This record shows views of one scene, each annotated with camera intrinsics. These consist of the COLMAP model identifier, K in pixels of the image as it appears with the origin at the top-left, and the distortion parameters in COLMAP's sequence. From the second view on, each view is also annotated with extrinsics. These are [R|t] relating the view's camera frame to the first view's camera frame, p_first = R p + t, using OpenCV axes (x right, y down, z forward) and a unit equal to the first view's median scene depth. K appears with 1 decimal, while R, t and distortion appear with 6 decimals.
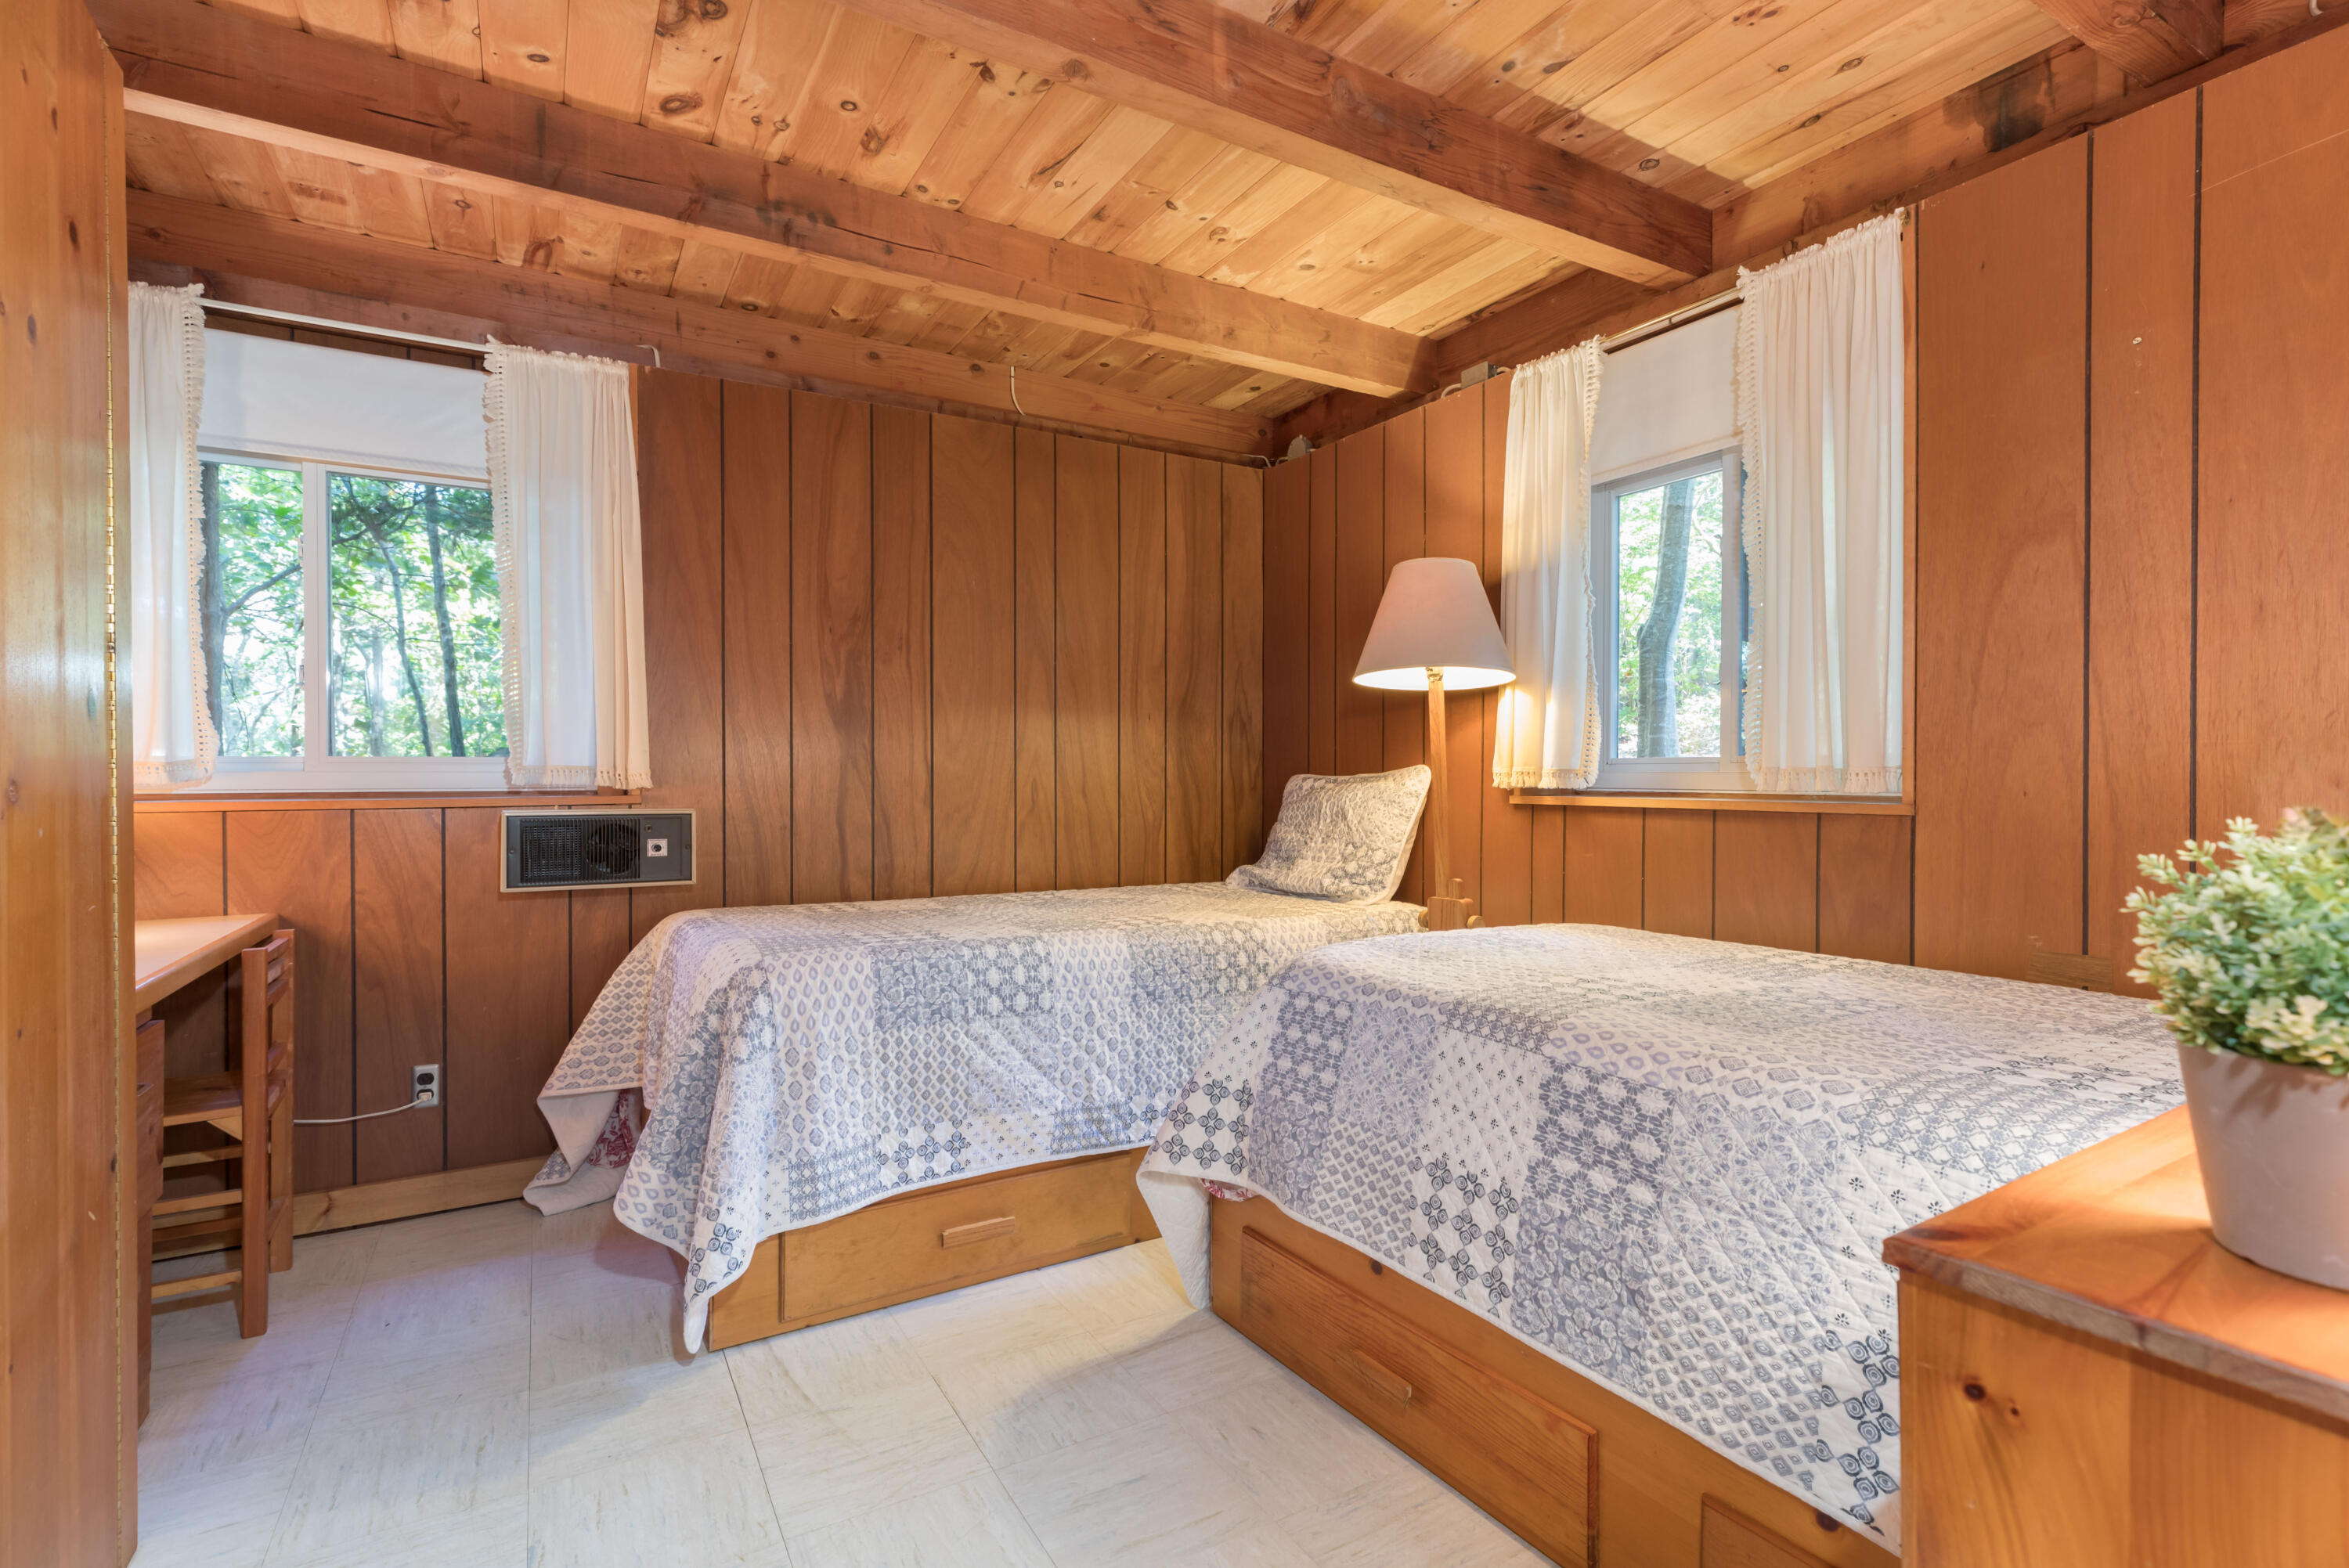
lens RADIAL K [[1078.1, 0, 1190.6], [0, 1078.1, 777.8], [0, 0, 1]] dist [0.008720, -0.000398]
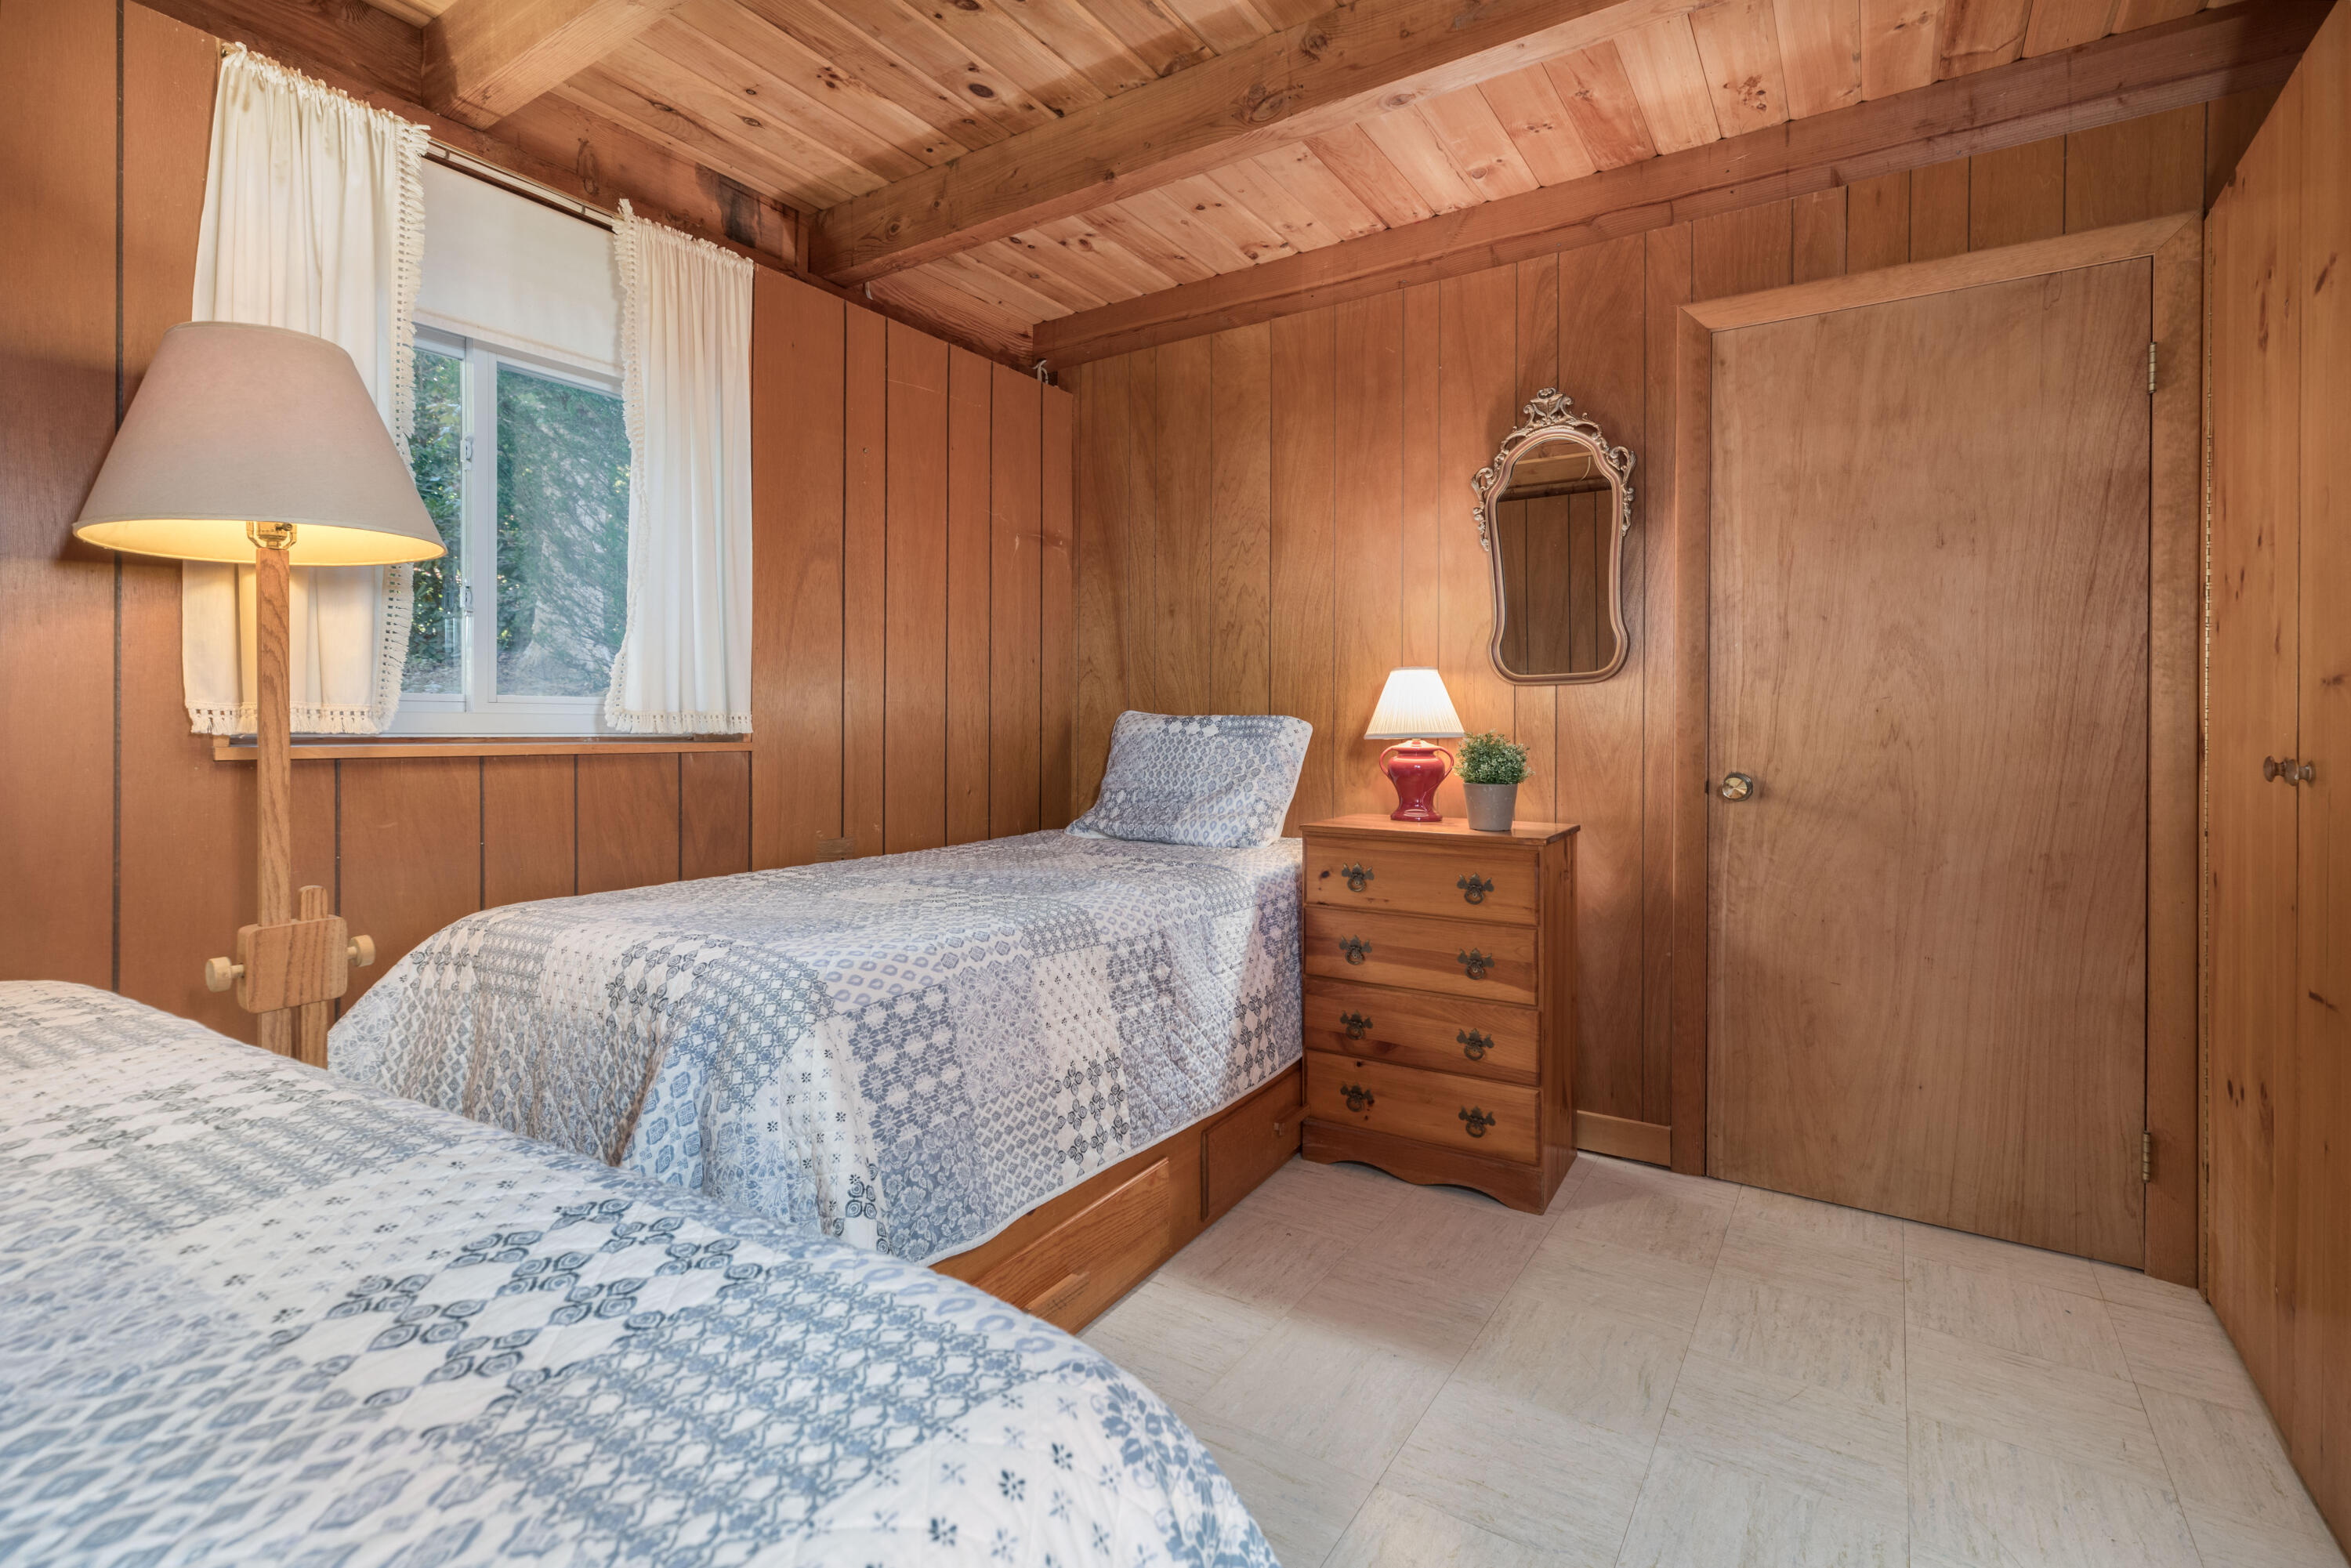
lens RADIAL K [[1079.1, 0, 1226.6], [0, 1079.1, 735.0], [0, 0, 1]] dist [0.008720, -0.000398]
pose [[-0.437509, 0.002870, 0.899210, -0.770296], [-0.005197, 0.999970, -0.005720, 0.009341], [-0.899199, -0.007175, -0.437481, 1.214328]]
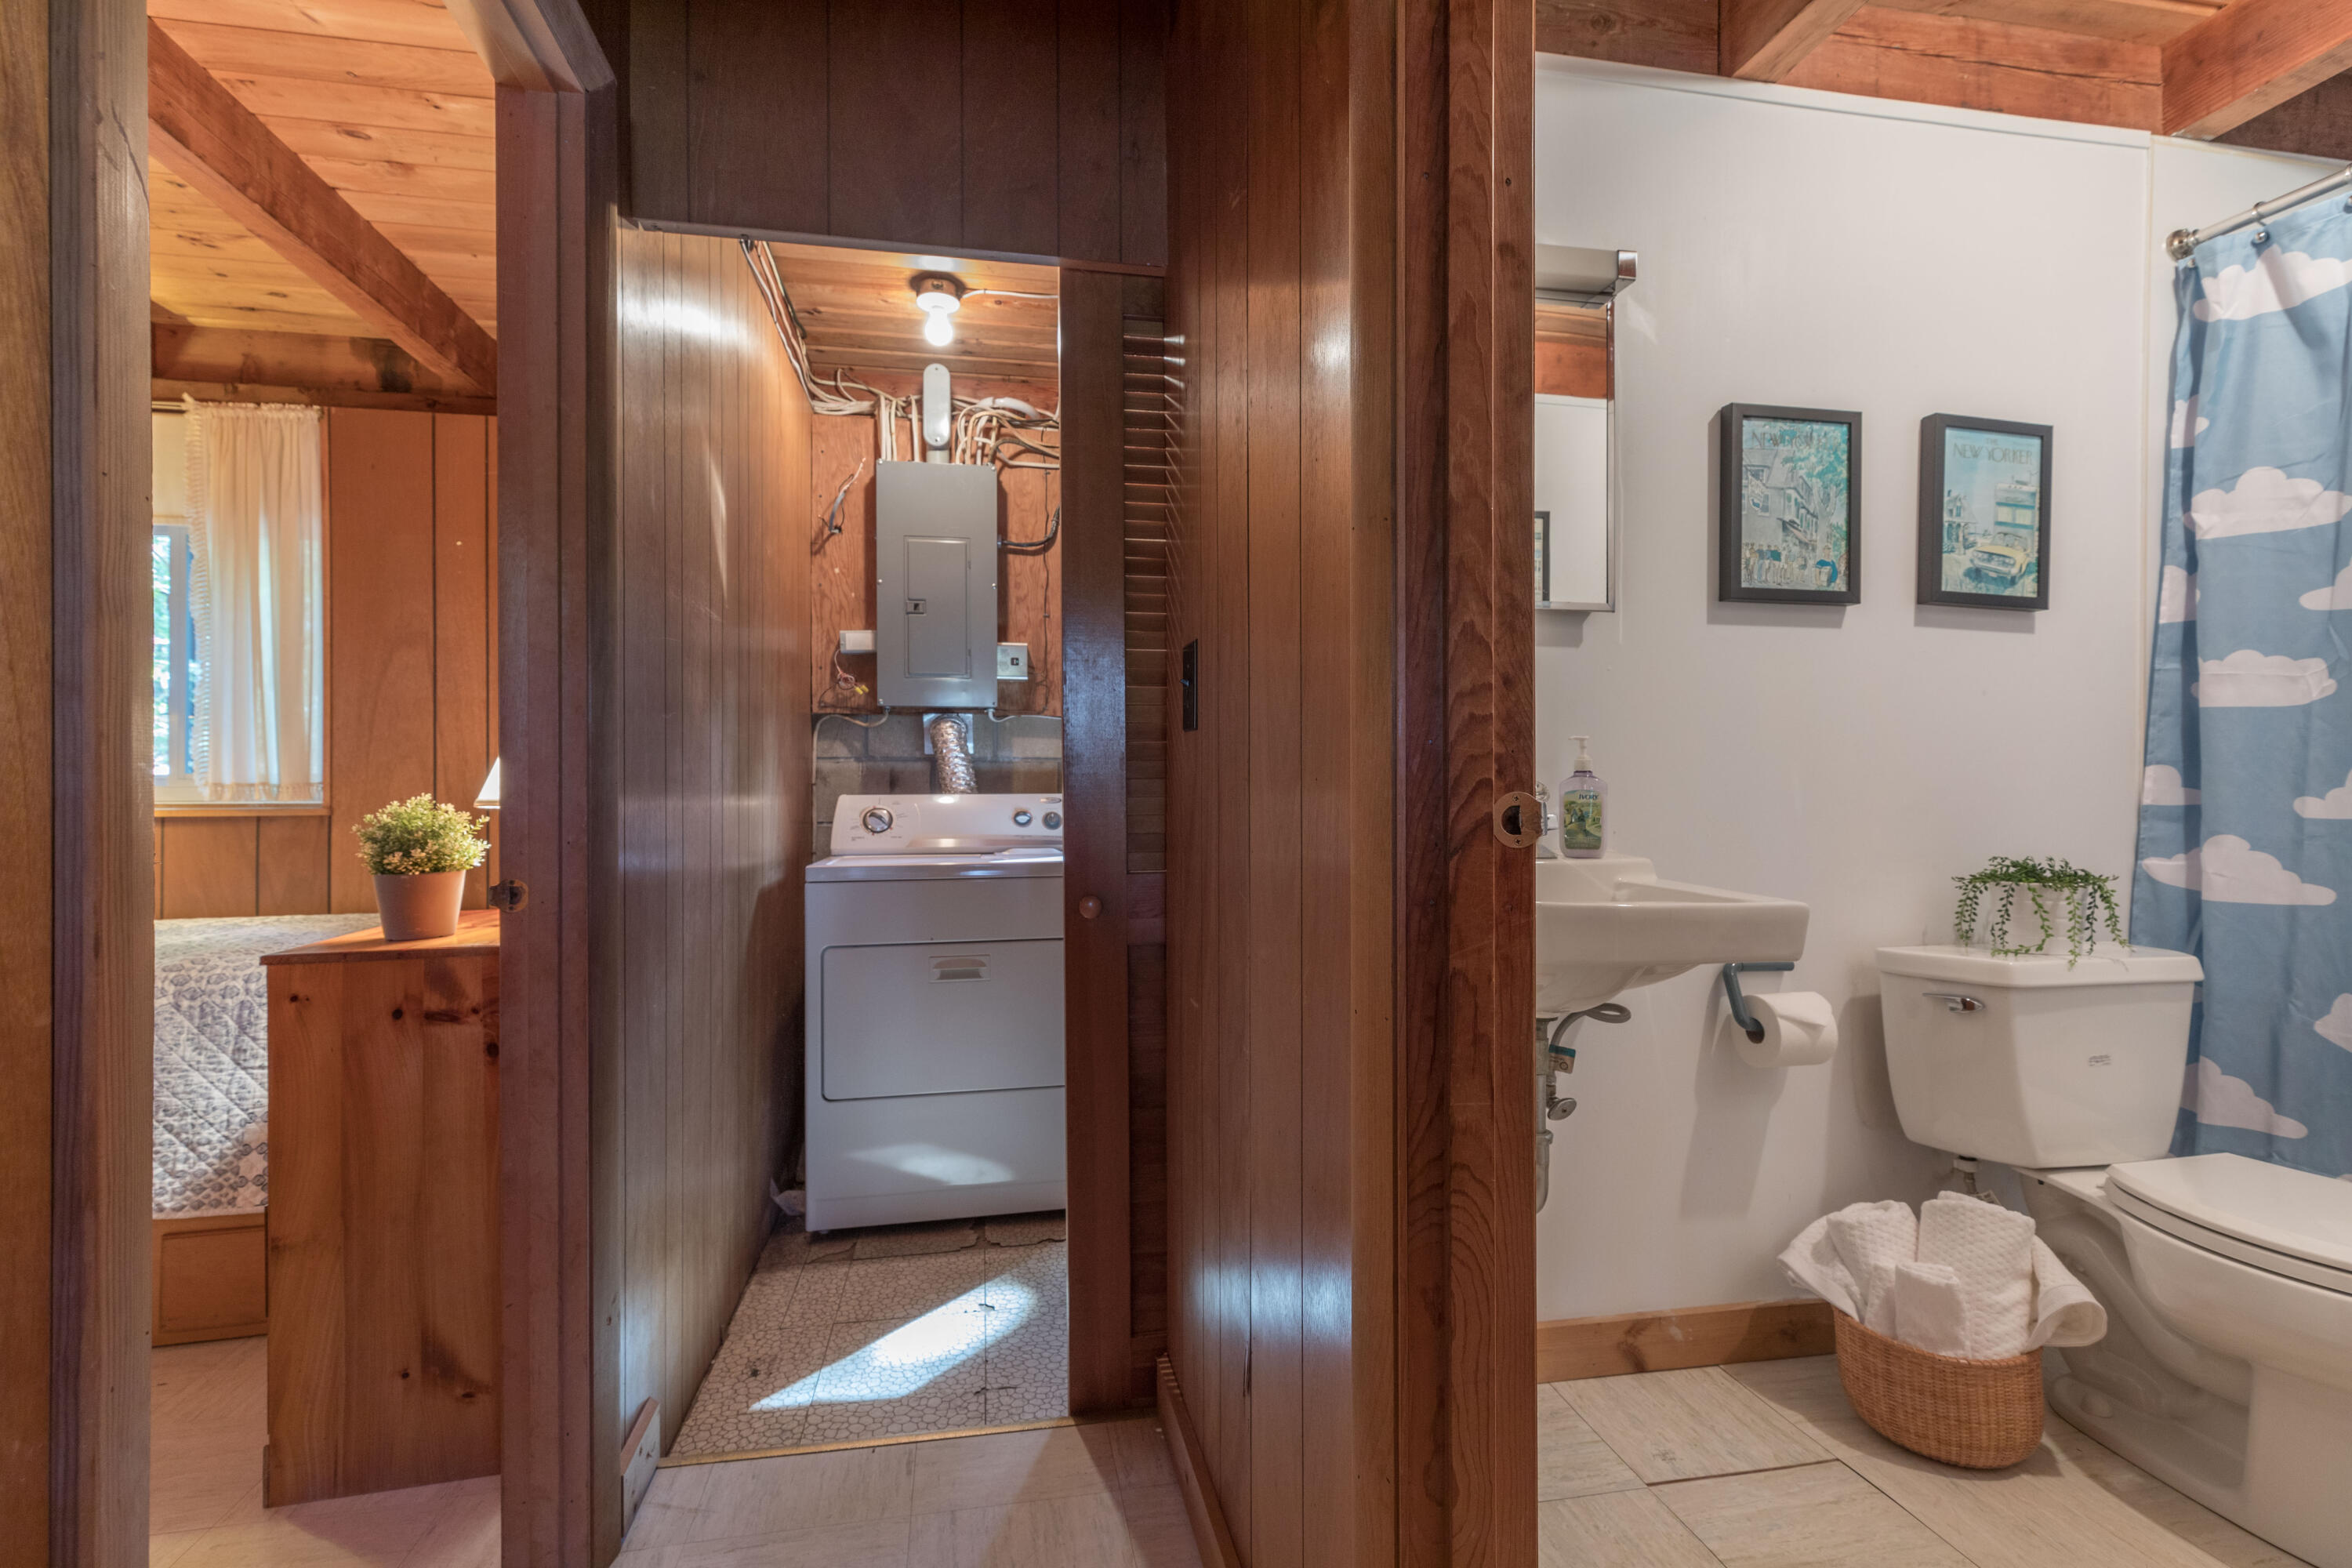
lens RADIAL K [[1079.6, 0, 1176.5], [0, 1079.6, 791.6], [0, 0, 1]] dist [0.008720, -0.000398]
pose [[0.347017, 0.004128, 0.937850, -0.383186], [-0.000737, 0.999991, -0.004129, 0.008093], [-0.937859, 0.000742, 0.347017, -0.720108]]
